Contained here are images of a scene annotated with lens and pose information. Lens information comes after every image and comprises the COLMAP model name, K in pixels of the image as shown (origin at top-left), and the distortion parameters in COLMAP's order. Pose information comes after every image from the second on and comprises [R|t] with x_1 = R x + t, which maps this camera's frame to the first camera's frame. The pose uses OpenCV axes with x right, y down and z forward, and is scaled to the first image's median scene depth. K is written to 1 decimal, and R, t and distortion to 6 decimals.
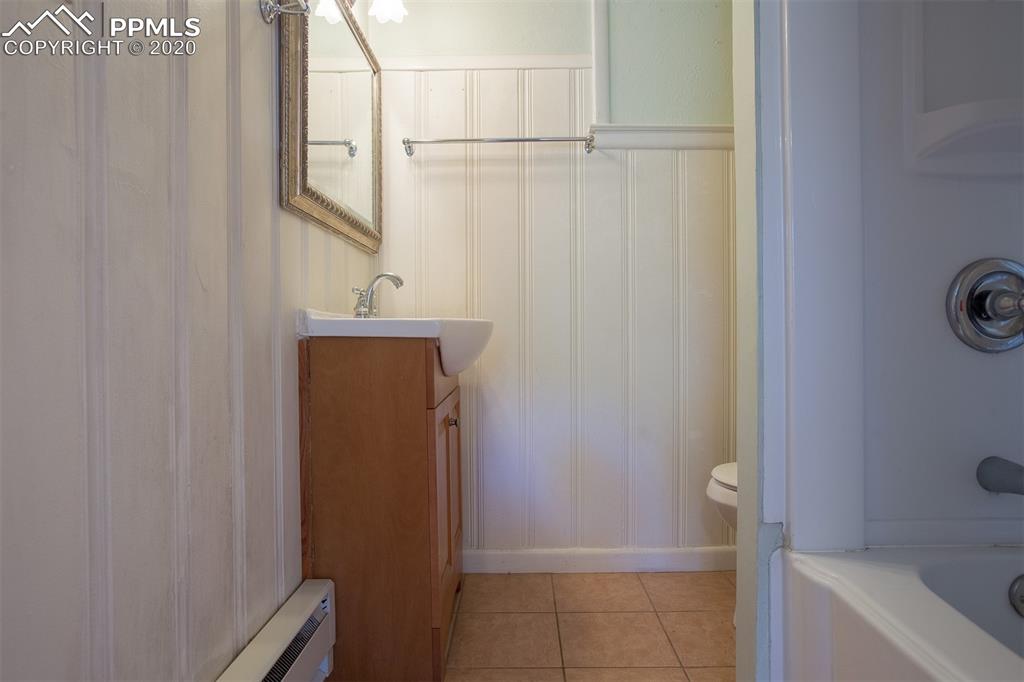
lens RADIAL K [[607.4, 0, 512.0], [0, 607.4, 341.0], [0, 0, 1]] dist [-0.080861, 0.067394]
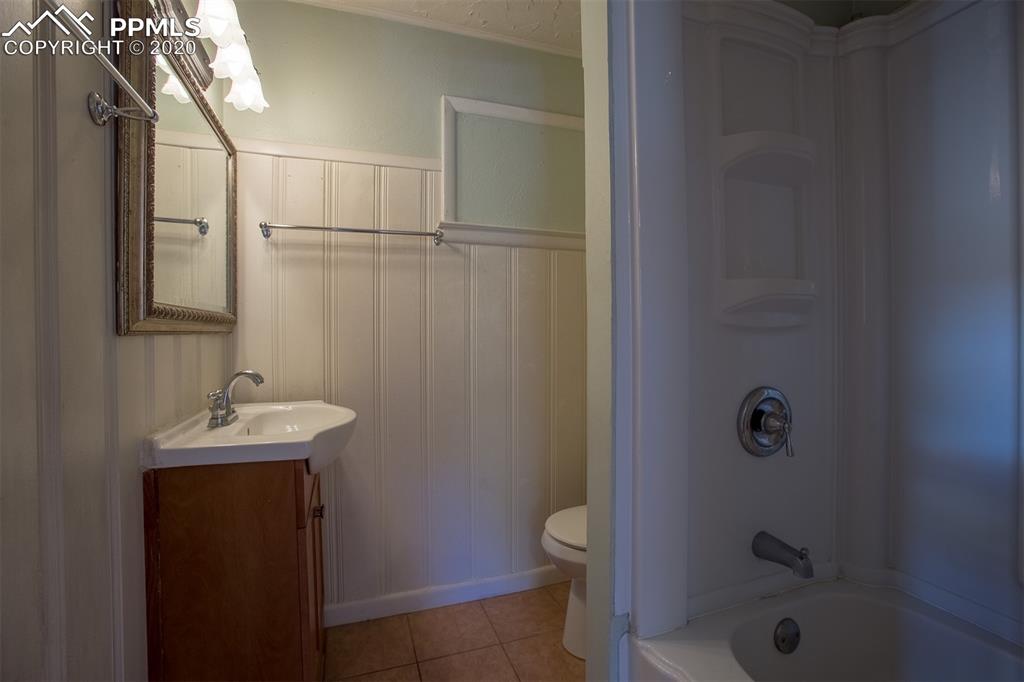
lens RADIAL K [[469.8, 0, 512.1], [0, 469.8, 335.7], [0, 0, 1]] dist [-0.073215, 0.028101]
pose [[0.939386, -0.000260, 0.342862, -0.045948], [0.002574, 0.999977, -0.006294, -0.138235], [-0.342853, 0.006795, 0.939365, 0.118569]]
